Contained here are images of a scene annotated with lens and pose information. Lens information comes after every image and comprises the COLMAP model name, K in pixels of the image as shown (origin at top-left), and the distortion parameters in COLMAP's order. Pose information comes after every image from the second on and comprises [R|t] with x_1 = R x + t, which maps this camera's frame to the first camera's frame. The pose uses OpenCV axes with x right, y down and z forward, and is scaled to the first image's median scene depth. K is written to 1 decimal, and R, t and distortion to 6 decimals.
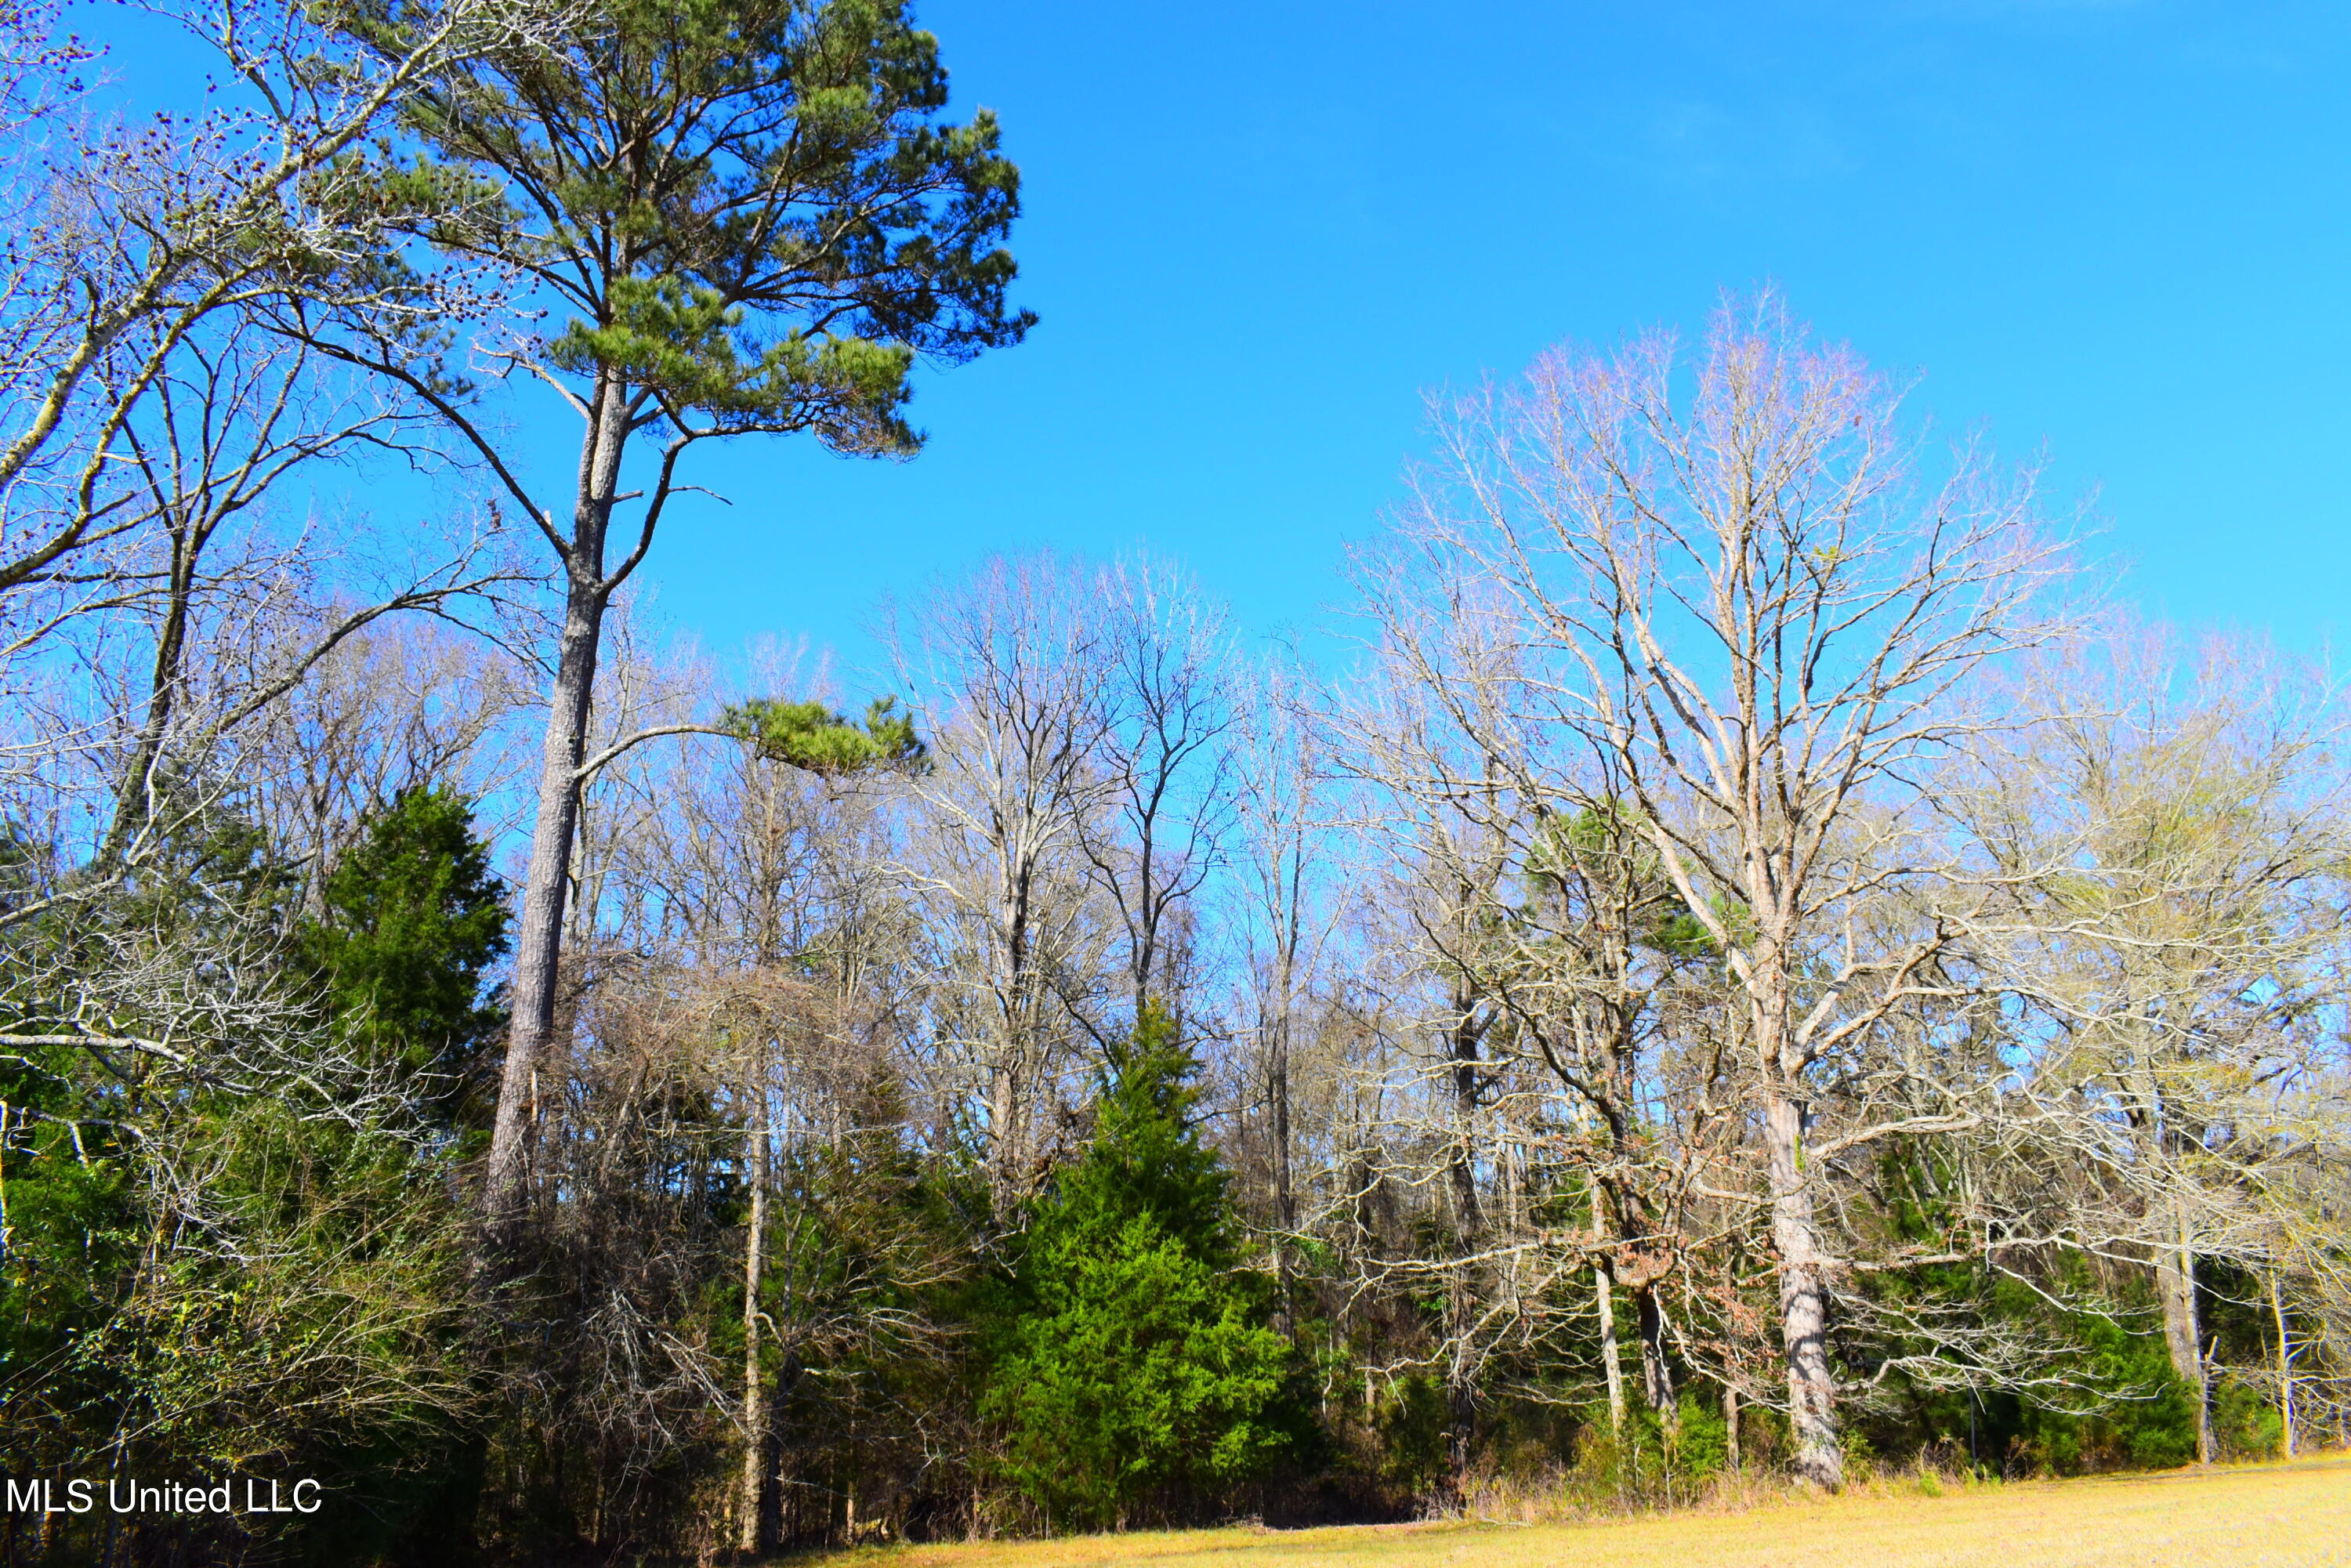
lens RADIAL K [[1851.4, 0, 1188.5], [0, 1851.4, 786.1], [0, 0, 1]] dist [-0.097606, 0.024363]
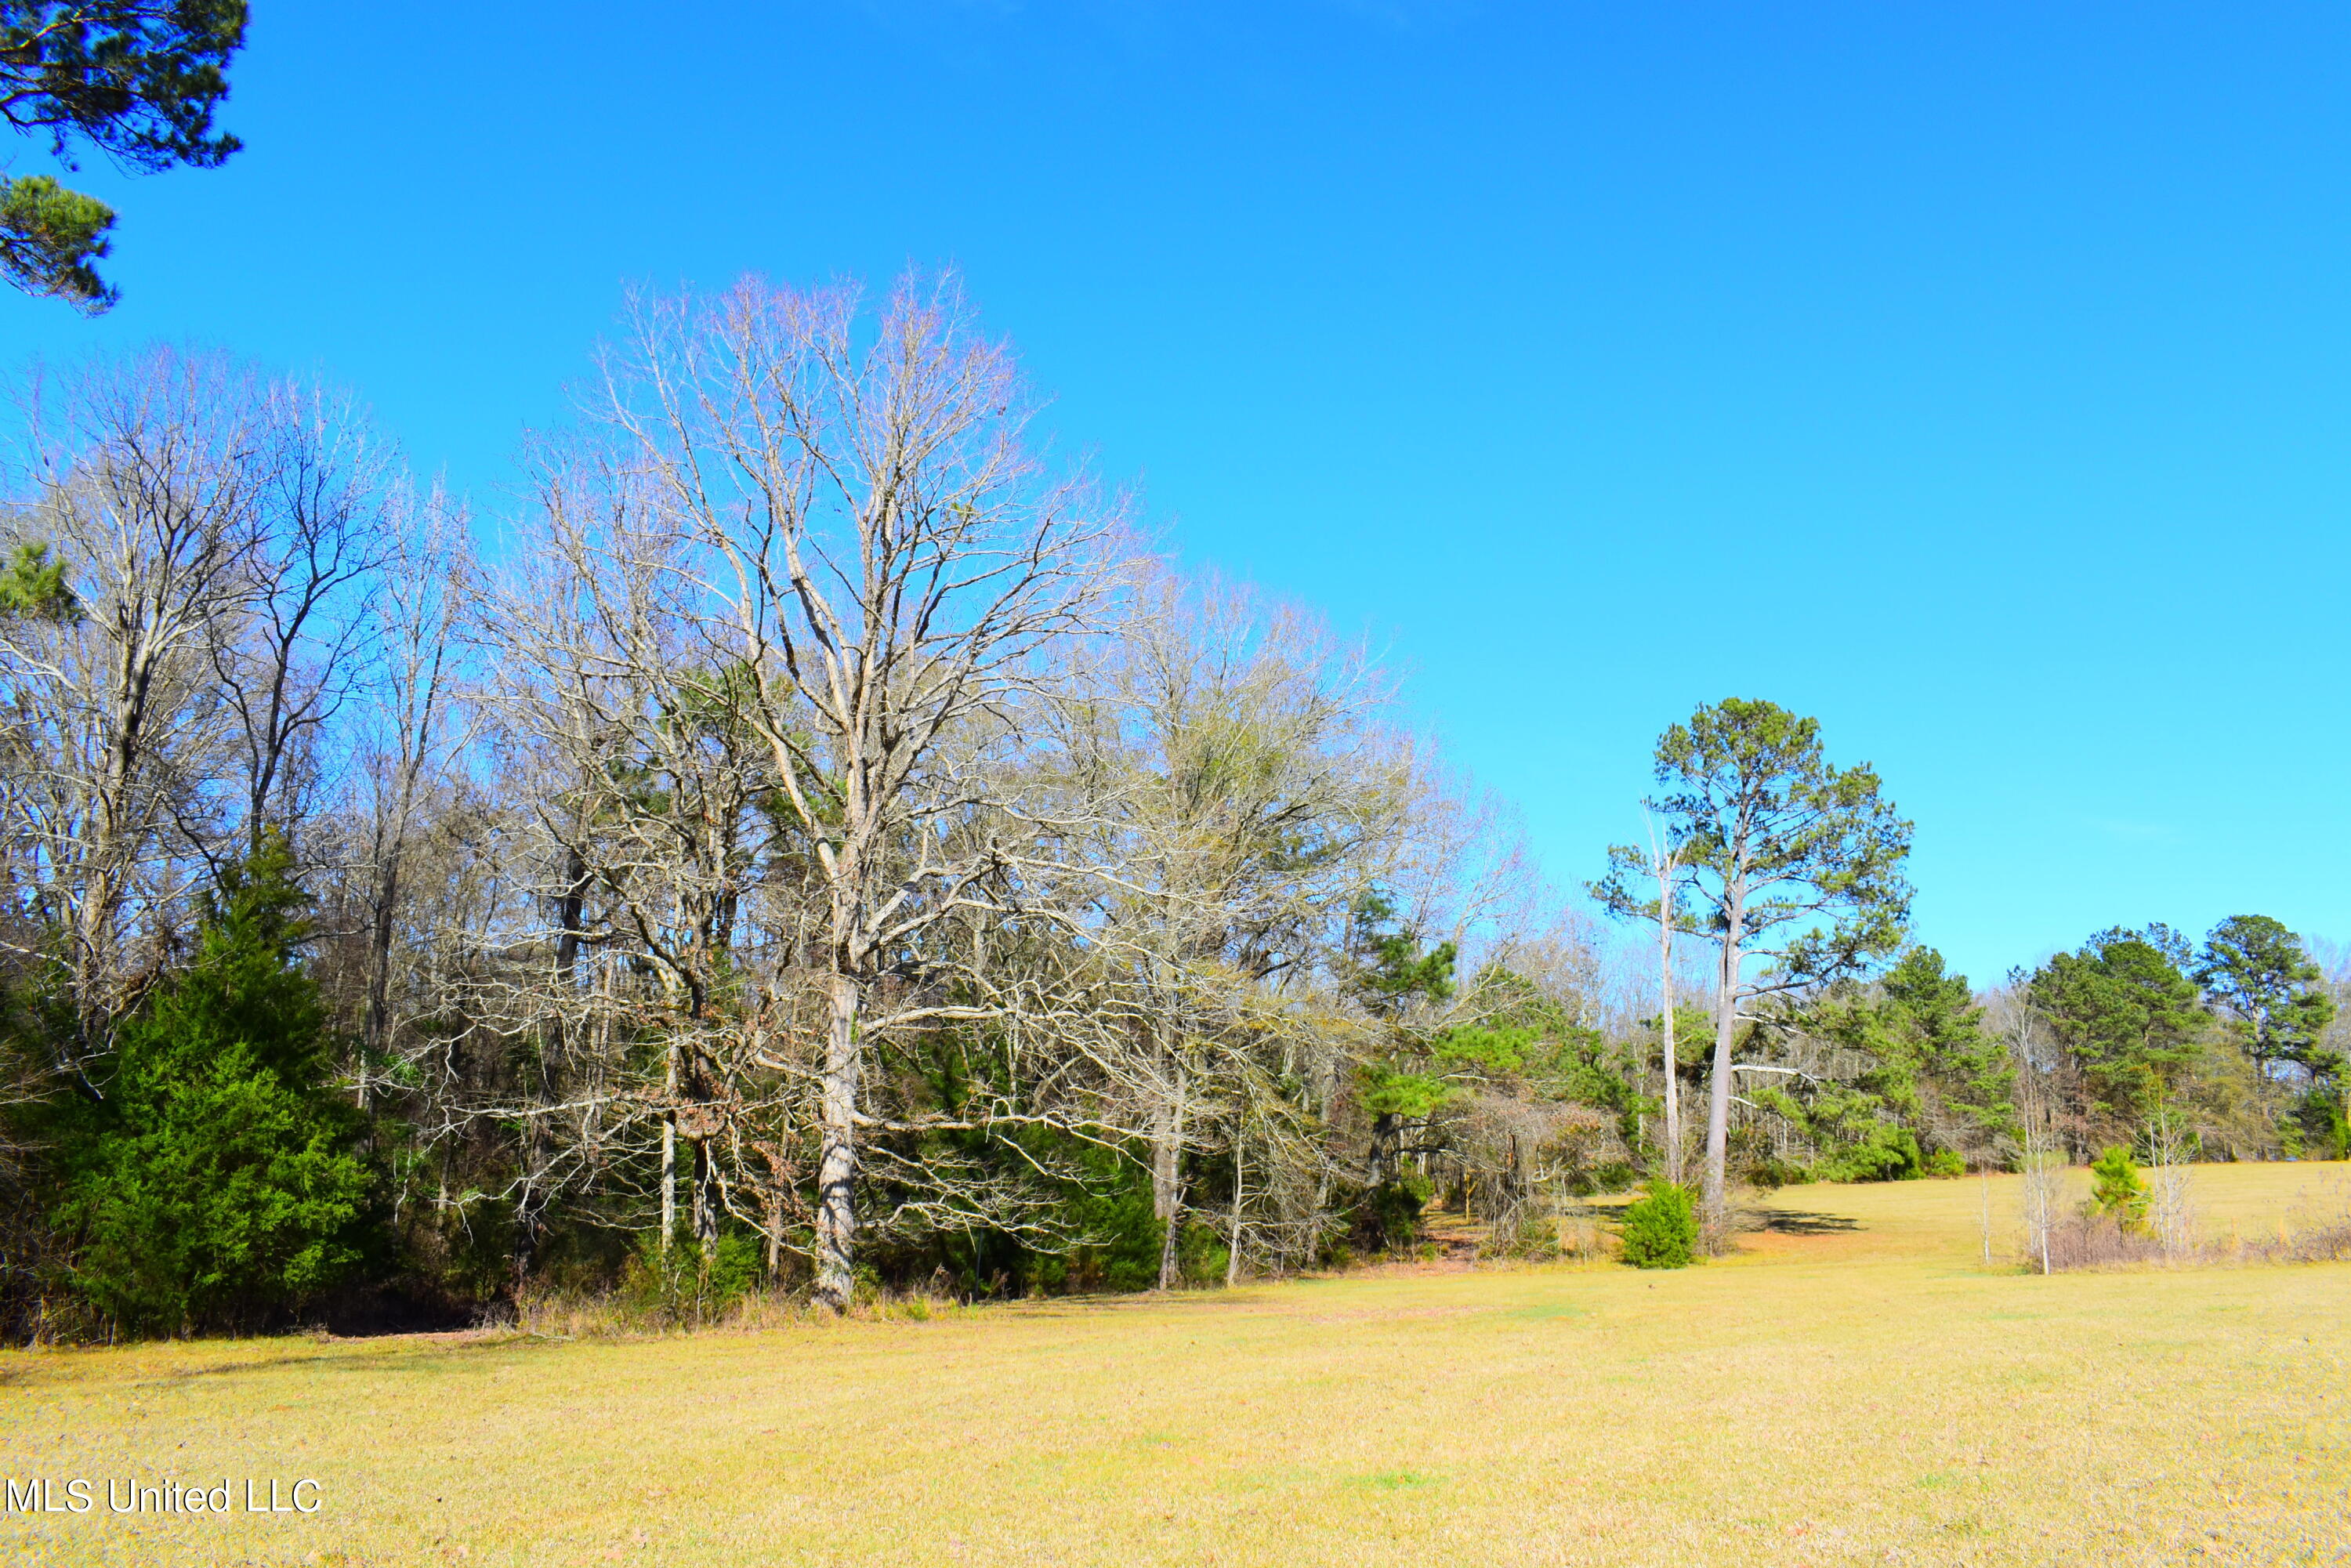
lens RADIAL K [[1851.4, 0, 1188.5], [0, 1851.4, 786.1], [0, 0, 1]] dist [-0.097606, 0.024363]
pose [[0.888929, 0.119565, 0.442165, -0.014307], [-0.166966, 0.983494, 0.069725, -0.071375], [-0.426530, -0.135807, 0.894220, -0.128252]]
